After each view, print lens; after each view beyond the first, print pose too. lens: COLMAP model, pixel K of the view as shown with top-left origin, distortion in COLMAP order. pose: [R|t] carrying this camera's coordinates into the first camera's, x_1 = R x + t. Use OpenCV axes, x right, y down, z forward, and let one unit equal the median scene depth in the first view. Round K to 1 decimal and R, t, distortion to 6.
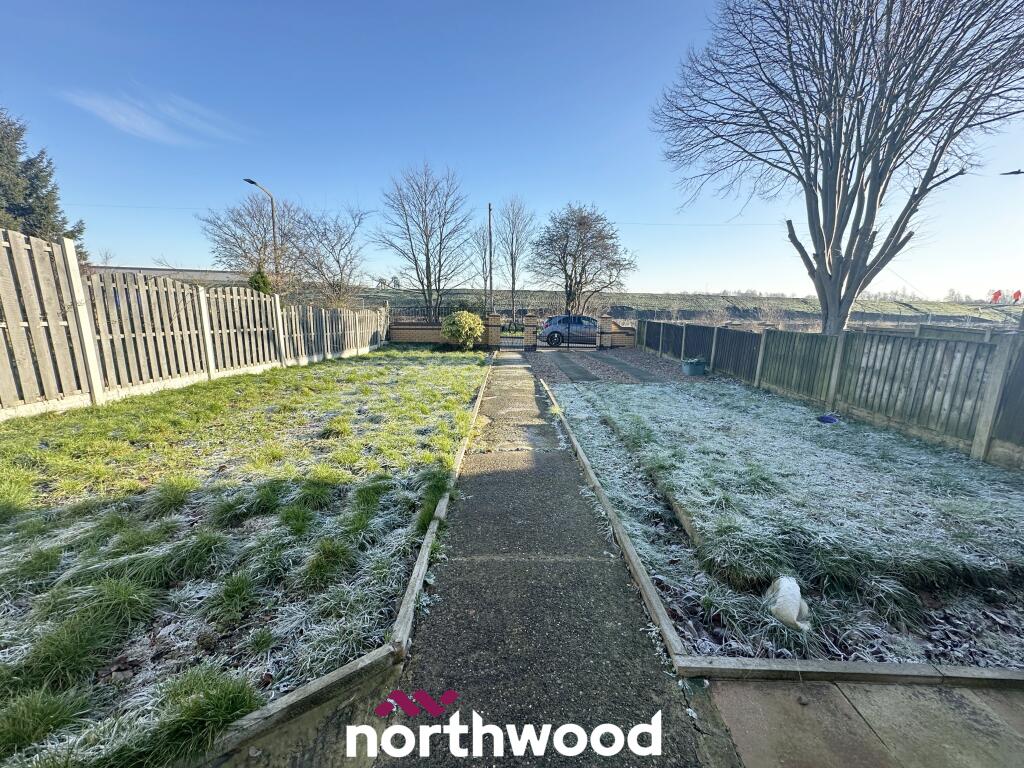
lens RADIAL K [[406.9, 0, 511.6], [0, 406.9, 382.7], [0, 0, 1]] dist [-0.000990, -0.000308]
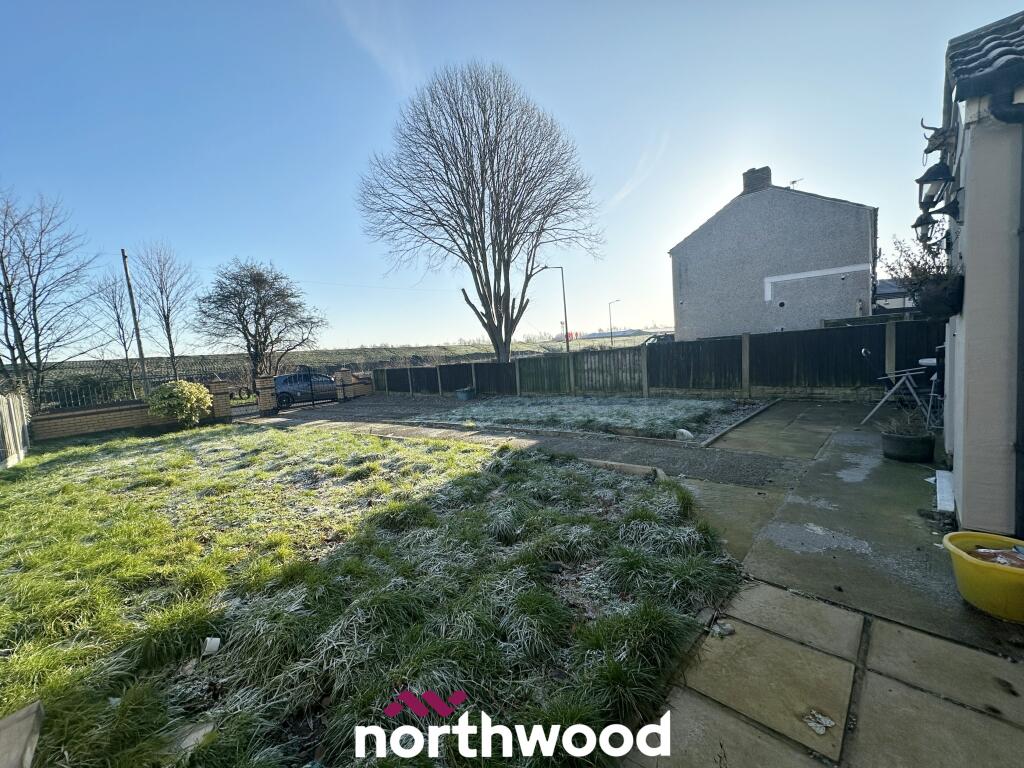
lens RADIAL K [[406.9, 0, 511.6], [0, 406.9, 382.7], [0, 0, 1]] dist [-0.000990, -0.000308]
pose [[0.679924, -0.124939, 0.722561, -0.236531], [0.221318, 0.974390, -0.039776, 0.006466], [-0.699086, 0.186961, 0.690162, -0.017136]]
